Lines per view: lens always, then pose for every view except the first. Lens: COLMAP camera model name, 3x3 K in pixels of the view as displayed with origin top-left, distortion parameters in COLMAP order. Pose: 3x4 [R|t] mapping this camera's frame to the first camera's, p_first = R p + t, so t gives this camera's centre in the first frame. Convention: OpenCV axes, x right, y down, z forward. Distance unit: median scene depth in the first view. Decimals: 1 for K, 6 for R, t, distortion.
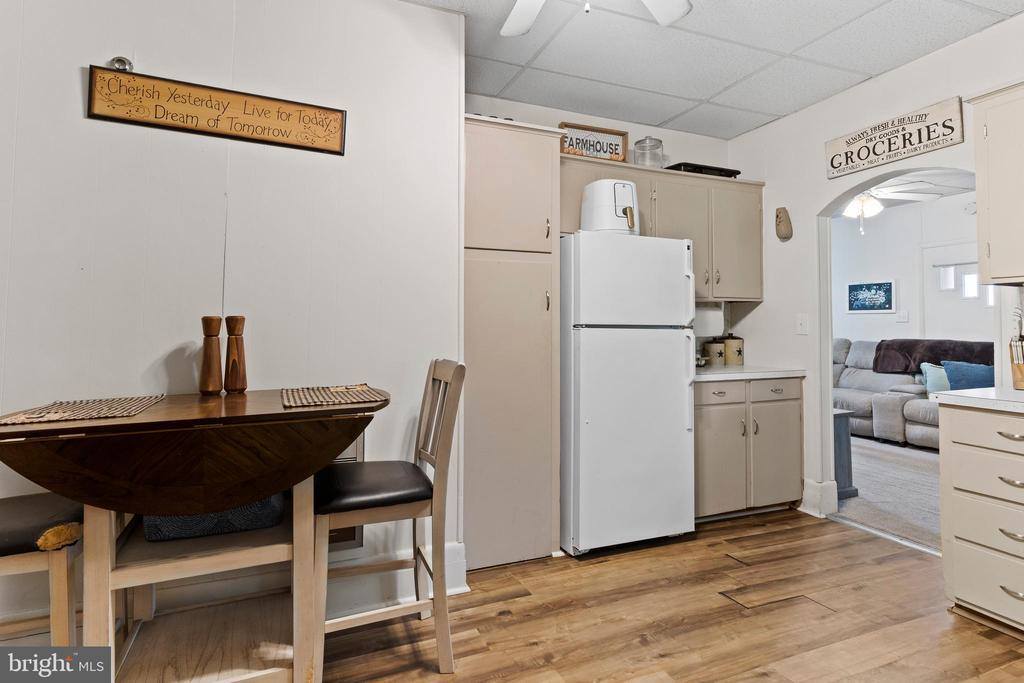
lens RADIAL K [[537.1, 0, 513.3], [0, 537.1, 315.9], [0, 0, 1]] dist [-0.000674, 0.000564]
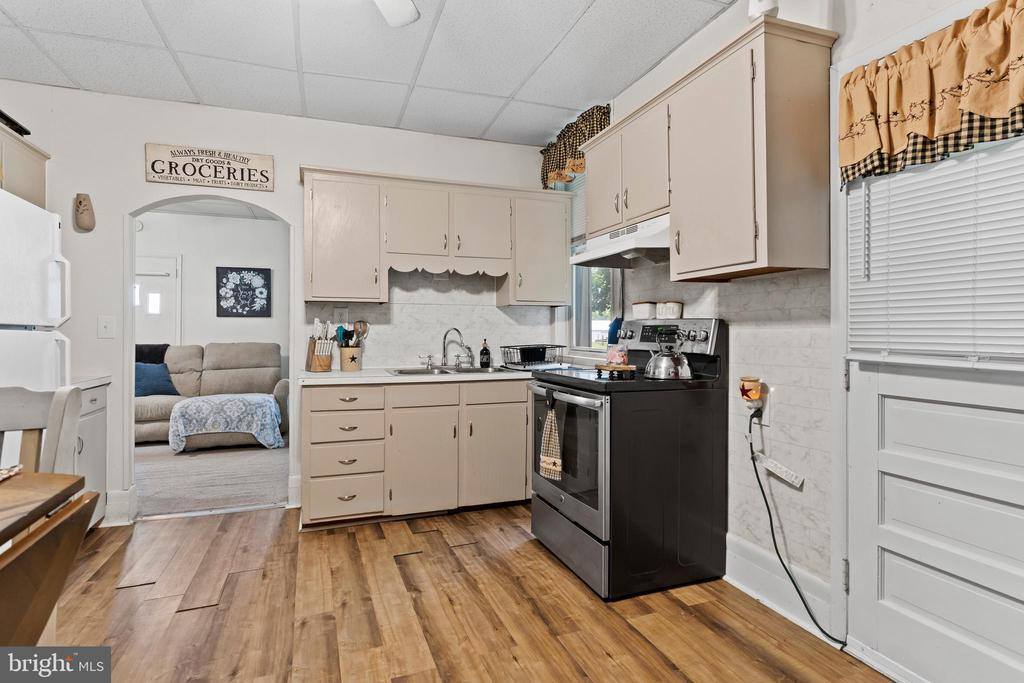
lens RADIAL K [[527.3, 0, 509.4], [0, 527.3, 336.5], [0, 0, 1]] dist [-0.004086, 0.000853]
pose [[0.041890, -0.005684, 0.999106, -0.391951], [-0.022556, 0.999724, 0.006633, 0.013017], [-0.998868, -0.022813, 0.041750, 0.306106]]
